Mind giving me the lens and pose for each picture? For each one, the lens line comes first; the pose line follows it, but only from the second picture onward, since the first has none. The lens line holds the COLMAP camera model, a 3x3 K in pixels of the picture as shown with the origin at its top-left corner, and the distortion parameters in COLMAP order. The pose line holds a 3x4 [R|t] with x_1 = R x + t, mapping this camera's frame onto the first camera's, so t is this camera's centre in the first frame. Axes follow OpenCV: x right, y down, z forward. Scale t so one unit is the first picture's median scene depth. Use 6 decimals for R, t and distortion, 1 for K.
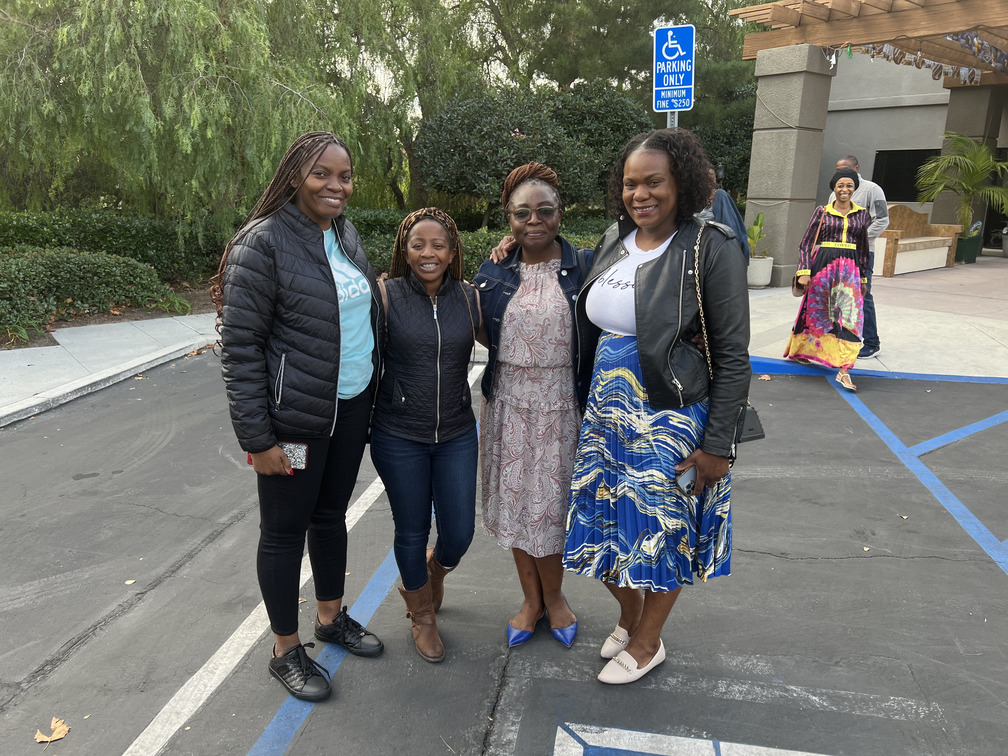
lens RADIAL K [[761.3, 0, 504.0], [0, 761.3, 378.0], [0, 0, 1]] dist [0.054033, -0.061059]
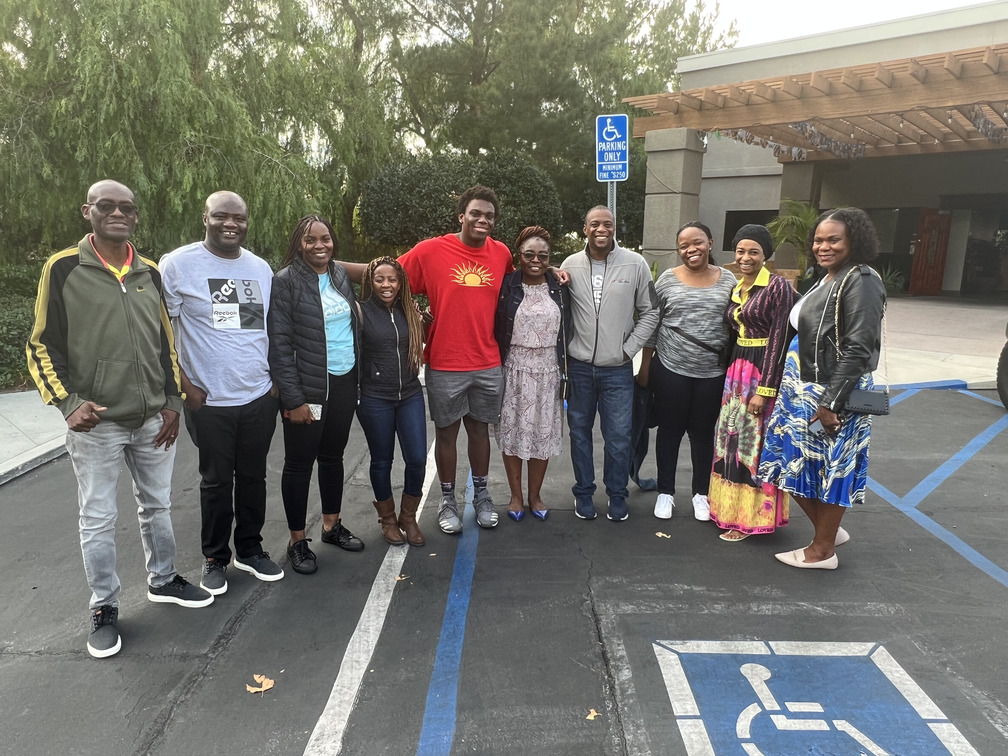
lens RADIAL K [[685.9, 0, 506.7], [0, 685.9, 376.6], [0, 0, 1]] dist [-0.001208, -0.001398]
pose [[0.987460, -0.033360, 0.154303, -0.100316], [0.040478, 0.998245, -0.043224, 0.009146], [-0.152591, 0.048928, 0.987078, -0.046744]]
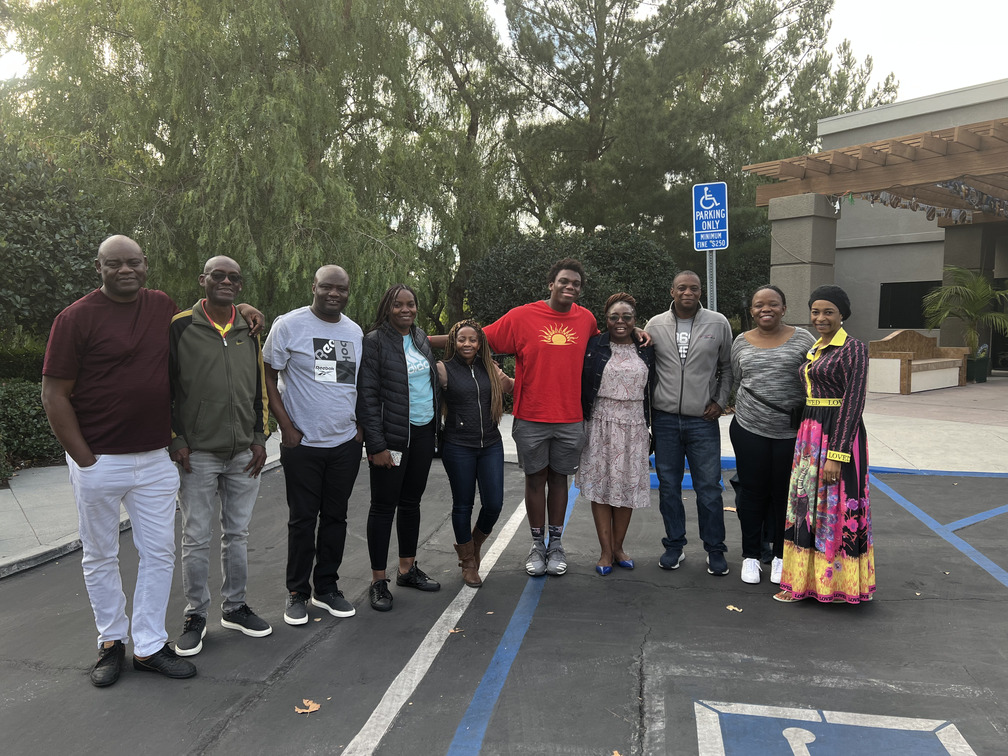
lens RADIAL K [[761.3, 0, 504.0], [0, 761.3, 378.0], [0, 0, 1]] dist [0.054033, -0.061059]
pose [[0.999771, -0.013040, -0.016967, -0.063656], [0.009885, 0.984643, -0.174297, 0.039868], [0.018979, 0.174090, 0.984547, -0.107942]]
